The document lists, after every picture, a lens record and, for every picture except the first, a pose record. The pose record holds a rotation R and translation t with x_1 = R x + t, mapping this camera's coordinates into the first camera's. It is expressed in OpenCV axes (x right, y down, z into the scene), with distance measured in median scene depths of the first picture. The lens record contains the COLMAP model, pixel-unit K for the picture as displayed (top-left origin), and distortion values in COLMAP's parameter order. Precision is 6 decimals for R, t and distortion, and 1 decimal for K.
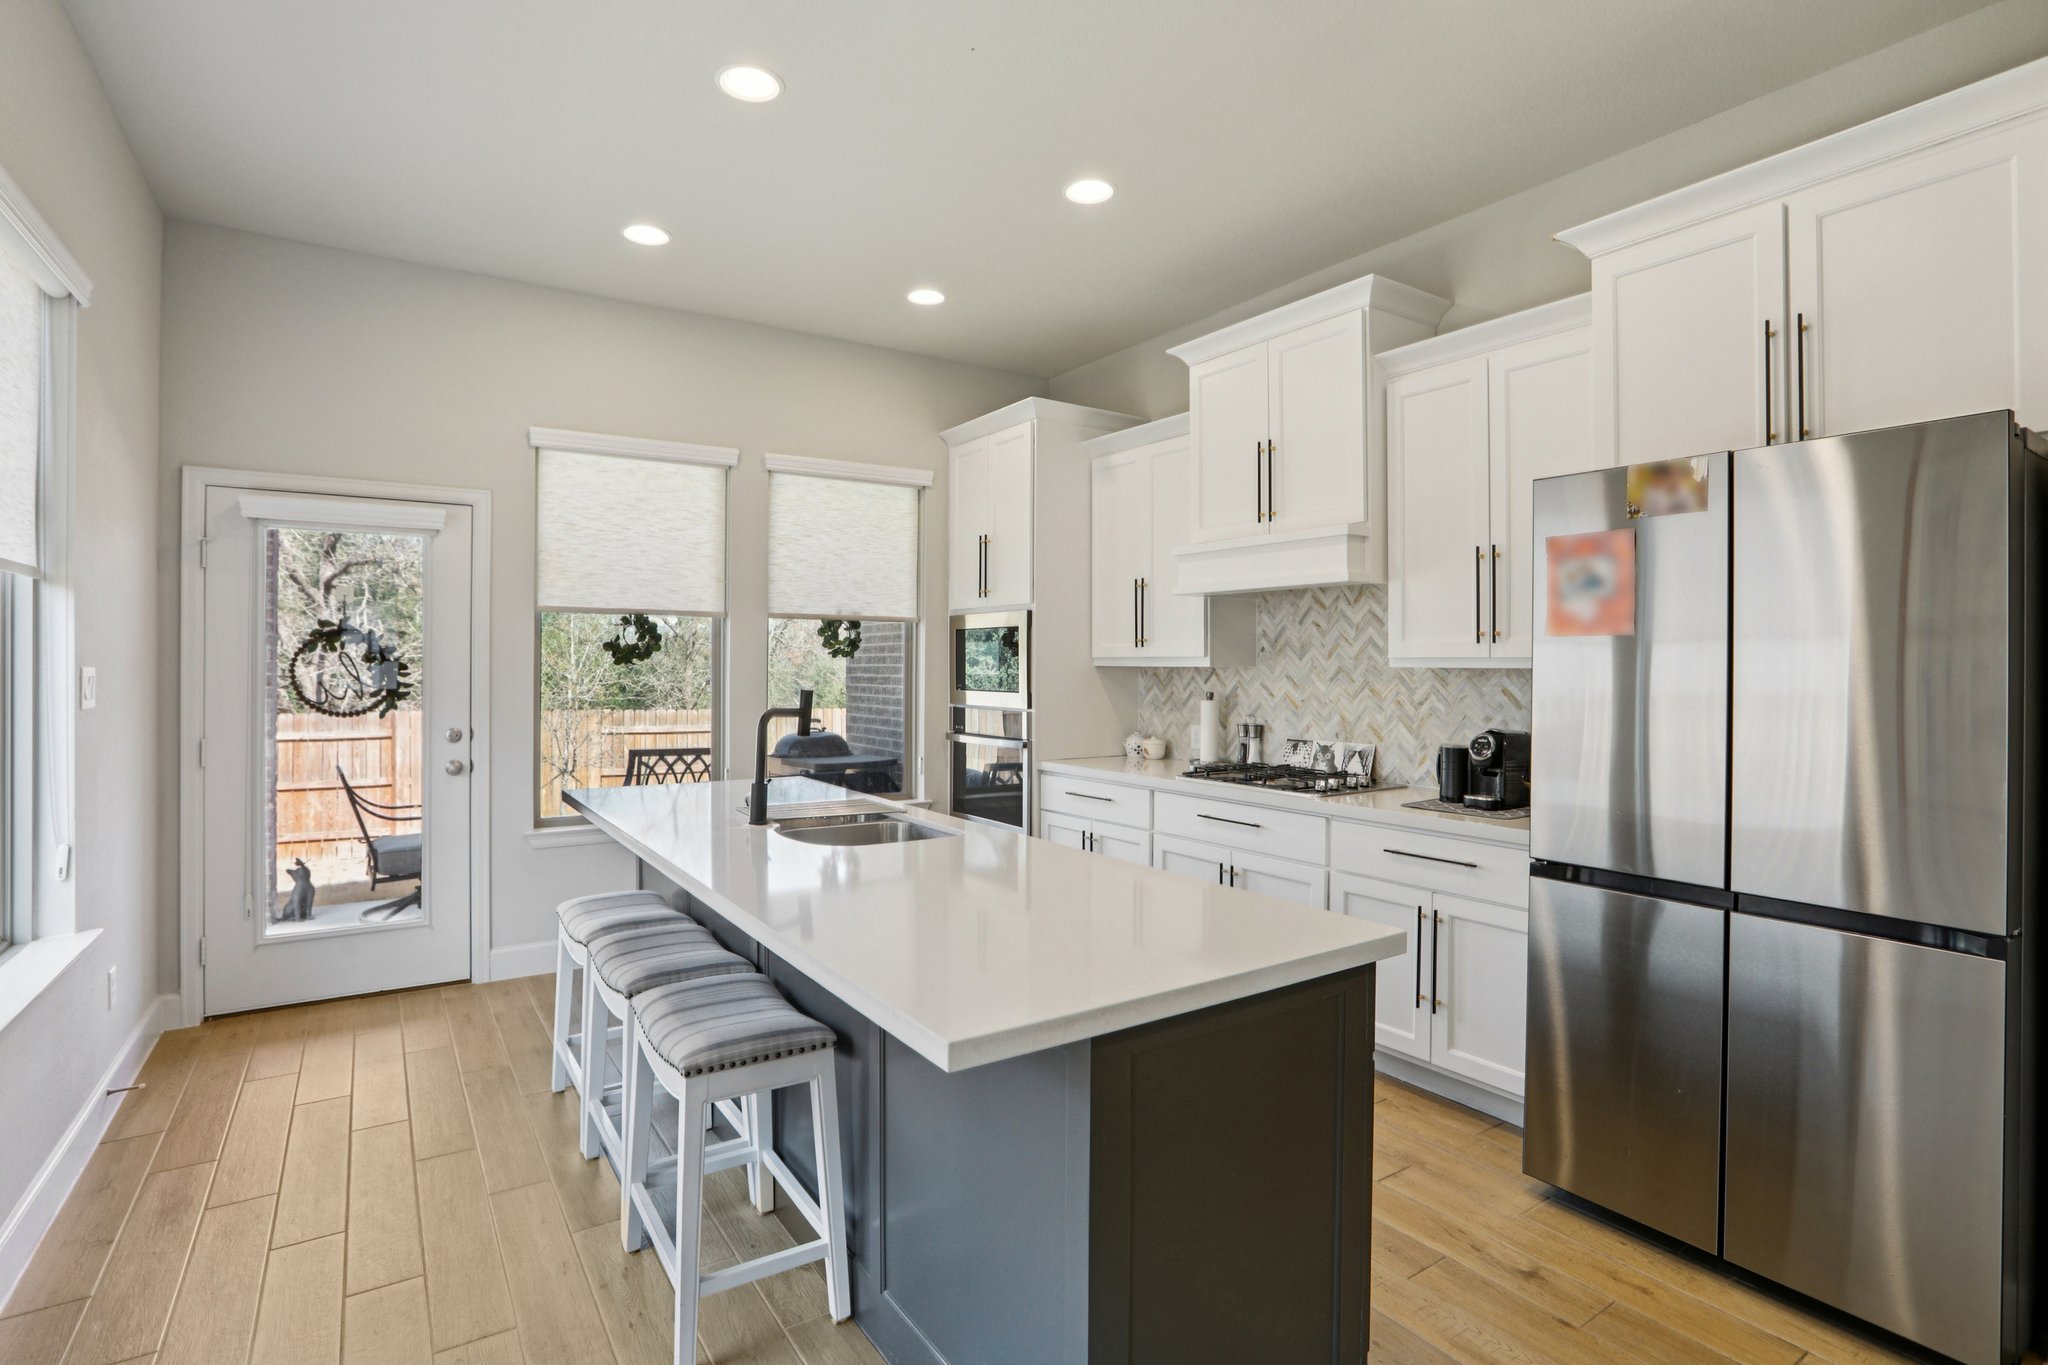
lens RADIAL K [[963.0, 0, 977.2], [0, 963.0, 654.1], [0, 0, 1]] dist [-0.035693, 0.002814]
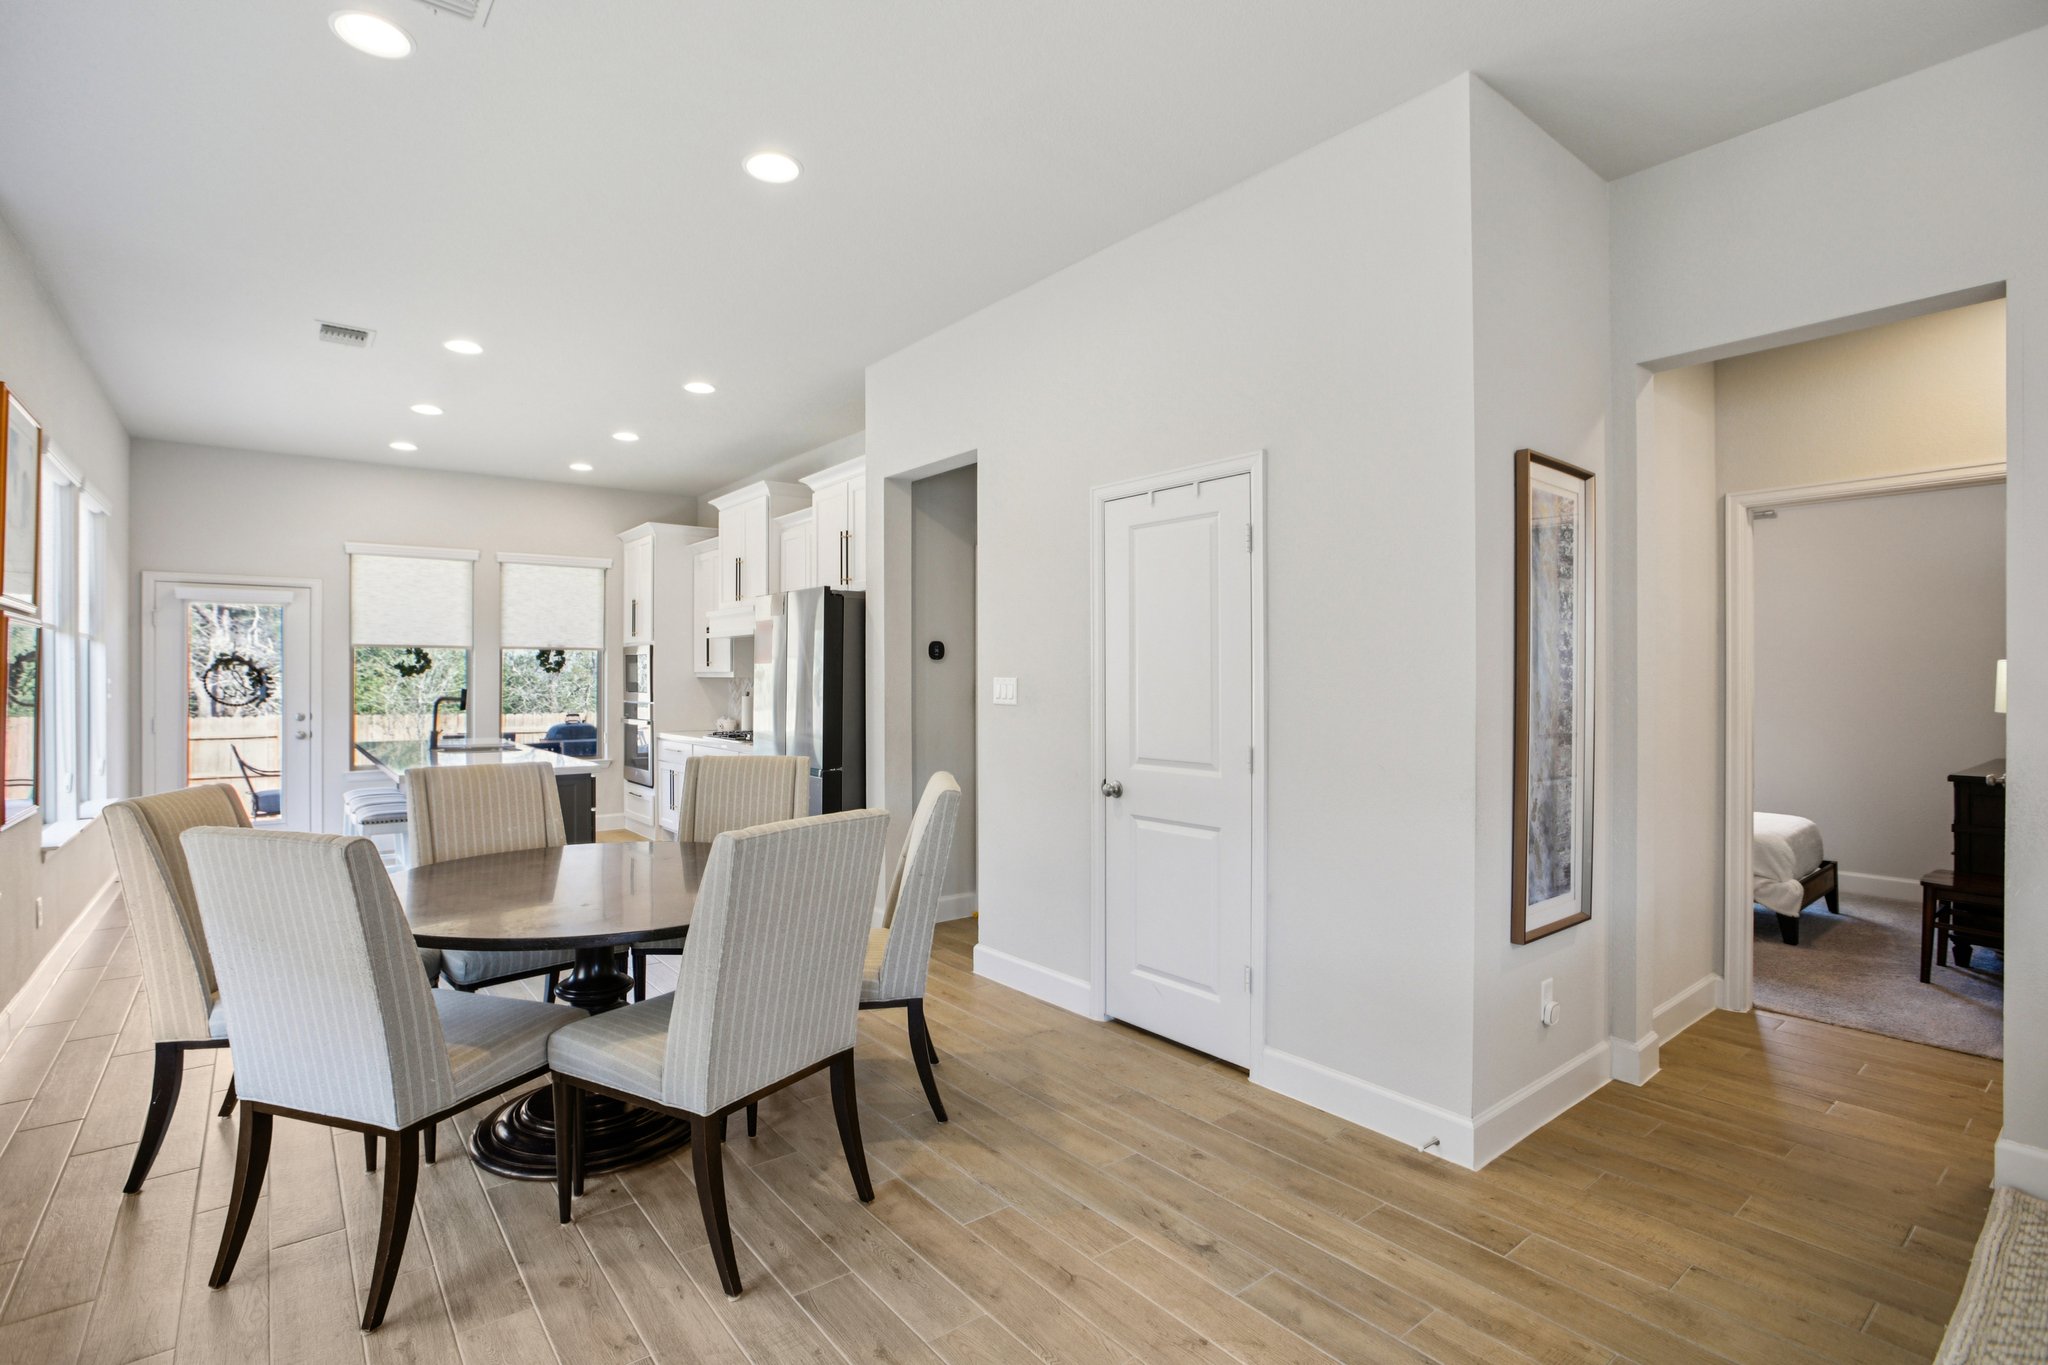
lens RADIAL K [[1001.6, 0, 982.1], [0, 1001.6, 669.7], [0, 0, 1]] dist [-0.022422, 0.007557]
pose [[0.998409, -0.003273, 0.056287, 0.656216], [0.003098, 0.999990, 0.003199, -0.006229], [-0.056297, -0.003019, 0.998410, -0.980742]]
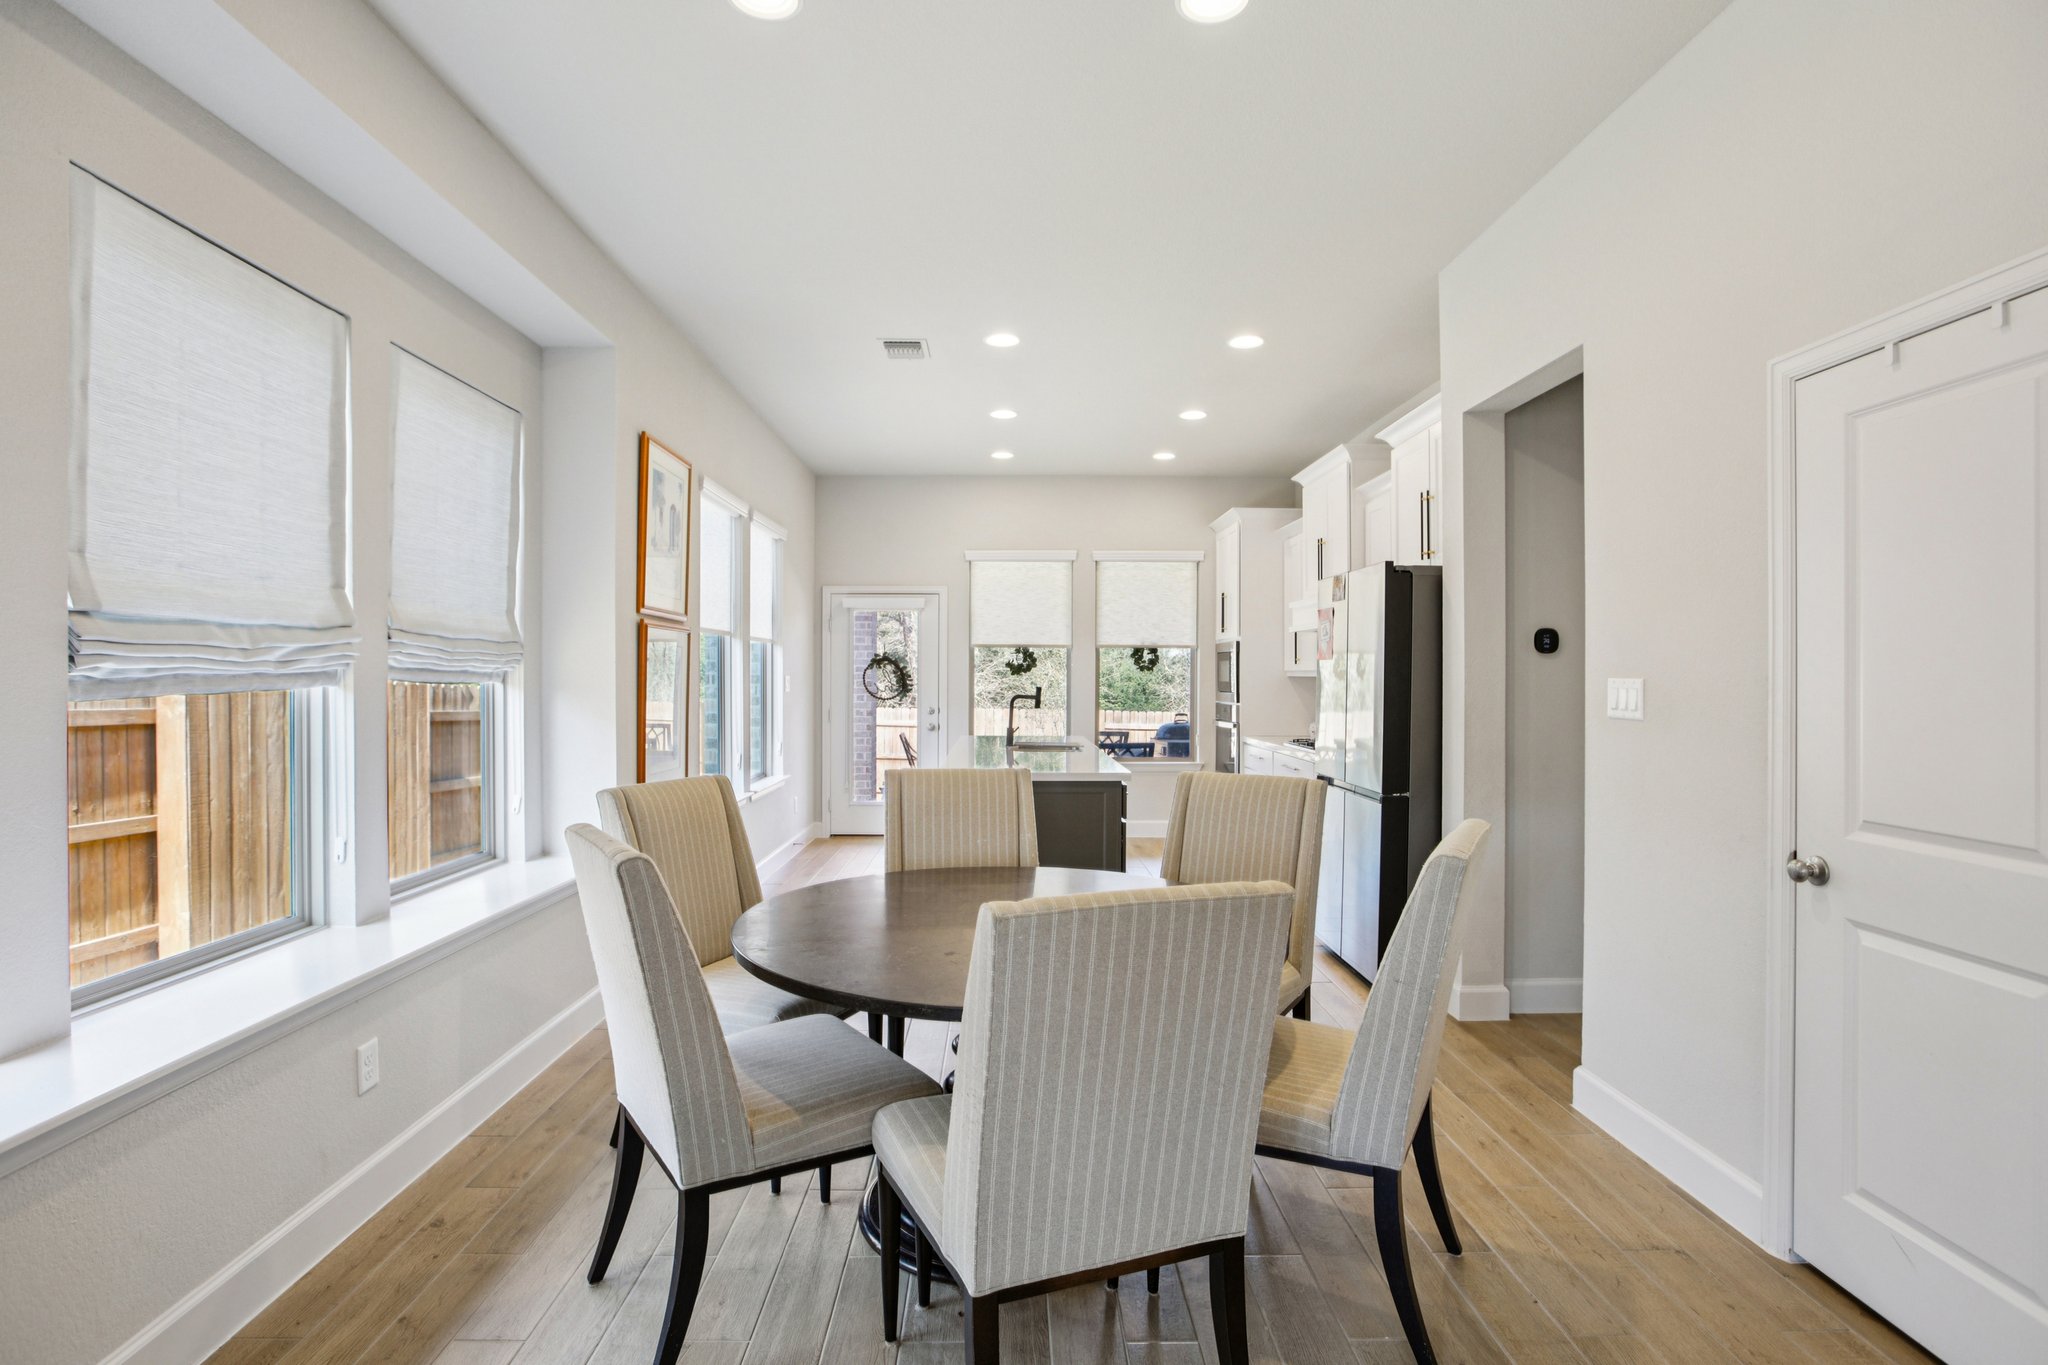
lens RADIAL K [[1001.6, 0, 1015.6], [0, 1001.6, 675.5], [0, 0, 1]] dist [-0.022422, 0.007557]
pose [[0.843550, 0.000069, -0.537050, 0.766624], [0.004617, 0.999962, 0.007380, -0.003173], [0.537030, -0.008705, 0.843518, -0.712370]]
